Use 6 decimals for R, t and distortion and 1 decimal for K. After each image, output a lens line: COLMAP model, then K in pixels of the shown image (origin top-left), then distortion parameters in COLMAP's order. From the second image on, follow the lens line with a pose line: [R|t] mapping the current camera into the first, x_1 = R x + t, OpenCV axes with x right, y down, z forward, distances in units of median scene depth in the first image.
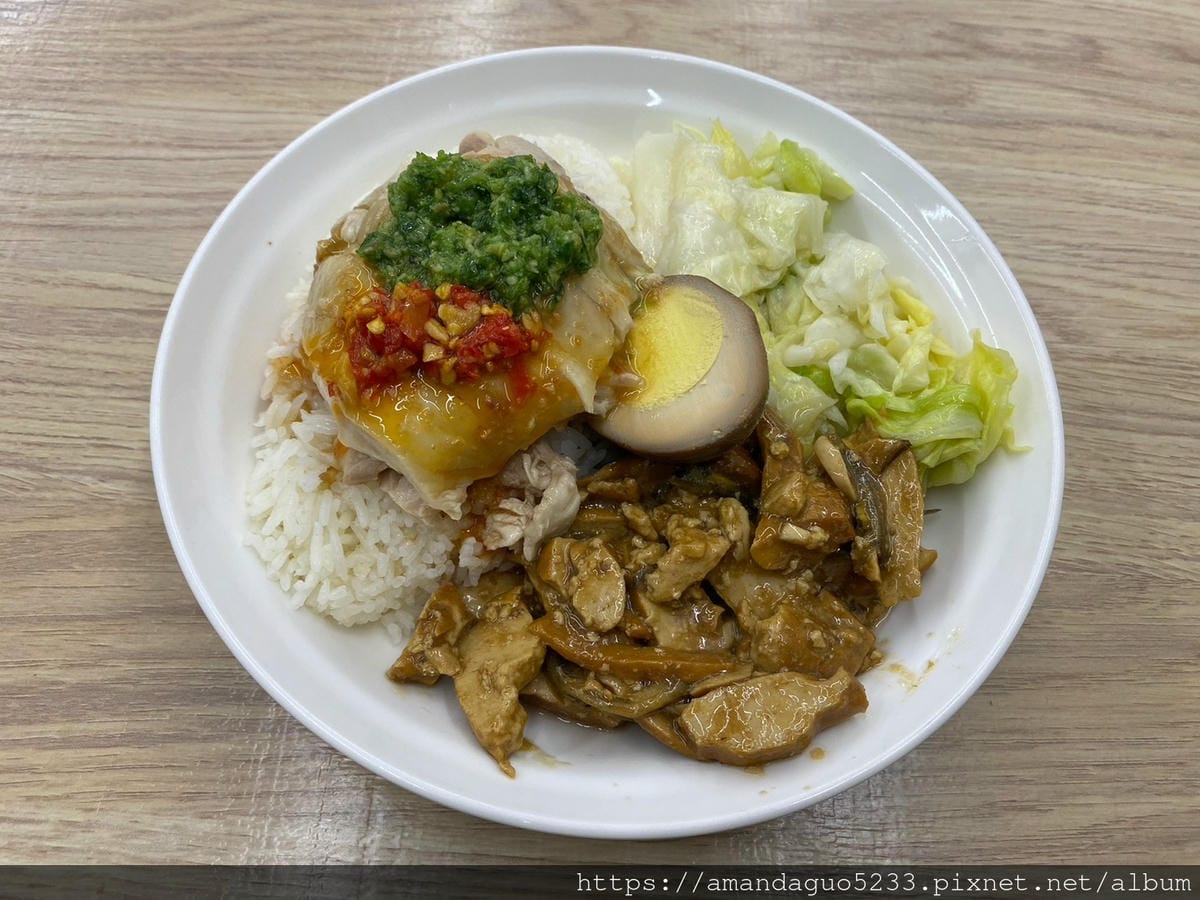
lens RADIAL K [[954.8, 0, 598.8], [0, 954.8, 455.1], [0, 0, 1]] dist [-0.012708, -0.008828]
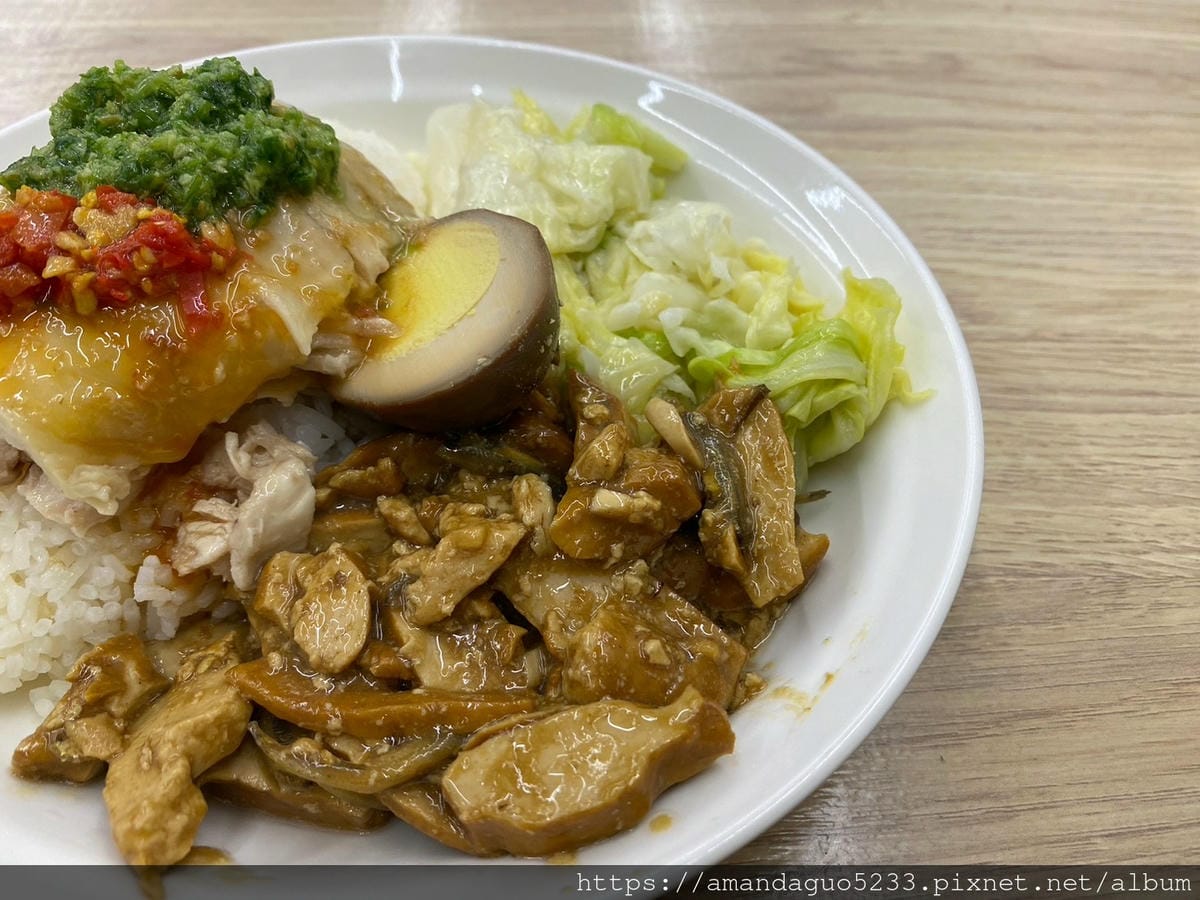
lens RADIAL K [[954.8, 0, 594.6], [0, 954.8, 437.6], [0, 0, 1]] dist [-0.012708, -0.008828]
pose [[0.996048, -0.077366, 0.043617, 0.158493], [0.085418, 0.968994, -0.231850, 0.186279], [-0.024328, 0.234660, 0.971773, 0.295539]]
